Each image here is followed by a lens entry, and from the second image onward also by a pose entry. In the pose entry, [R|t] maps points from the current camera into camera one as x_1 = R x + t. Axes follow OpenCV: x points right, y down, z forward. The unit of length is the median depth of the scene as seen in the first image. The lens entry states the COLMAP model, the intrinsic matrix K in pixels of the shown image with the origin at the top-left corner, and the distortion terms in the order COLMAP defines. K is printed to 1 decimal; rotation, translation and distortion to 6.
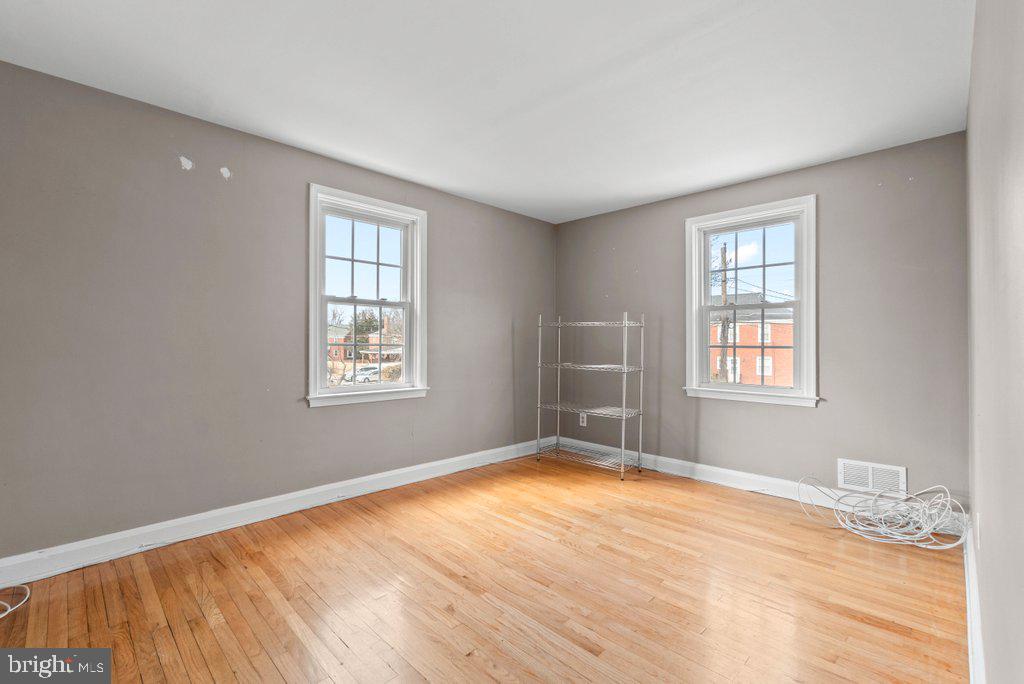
lens RADIAL K [[445.6, 0, 507.4], [0, 445.6, 340.6], [0, 0, 1]] dist [-0.002507, 0.000203]
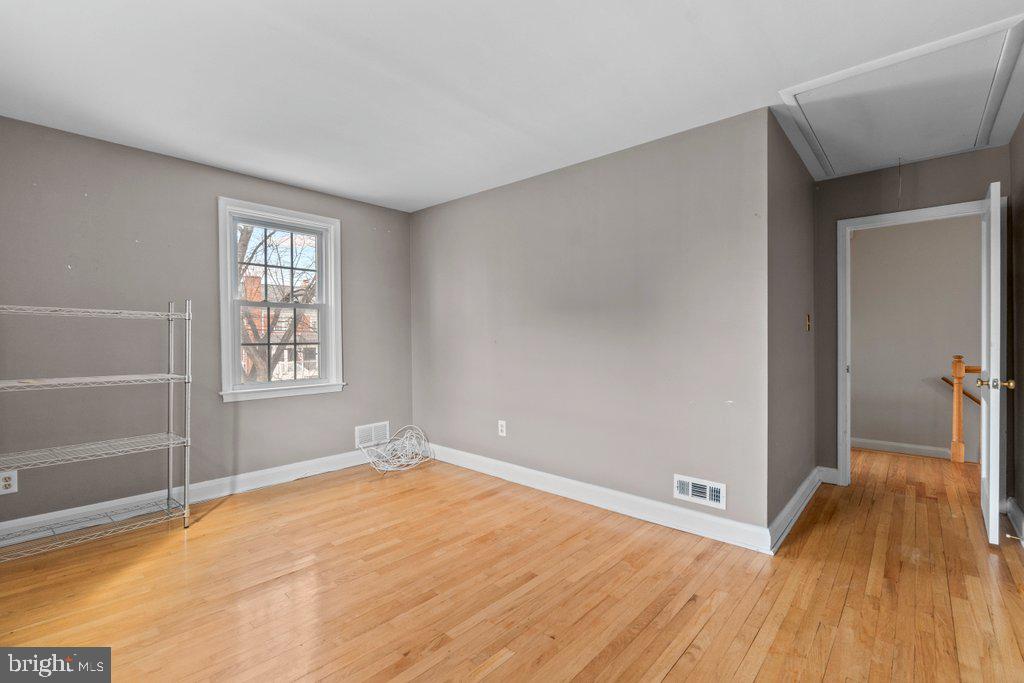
lens RADIAL K [[445.6, 0, 507.5], [0, 445.6, 338.9], [0, 0, 1]] dist [-0.002507, 0.000203]
pose [[-0.029689, -0.010224, 0.999507, -0.547907], [-0.000234, 0.999948, 0.010222, -0.009089], [-0.999559, 0.000069, -0.029690, 0.546536]]
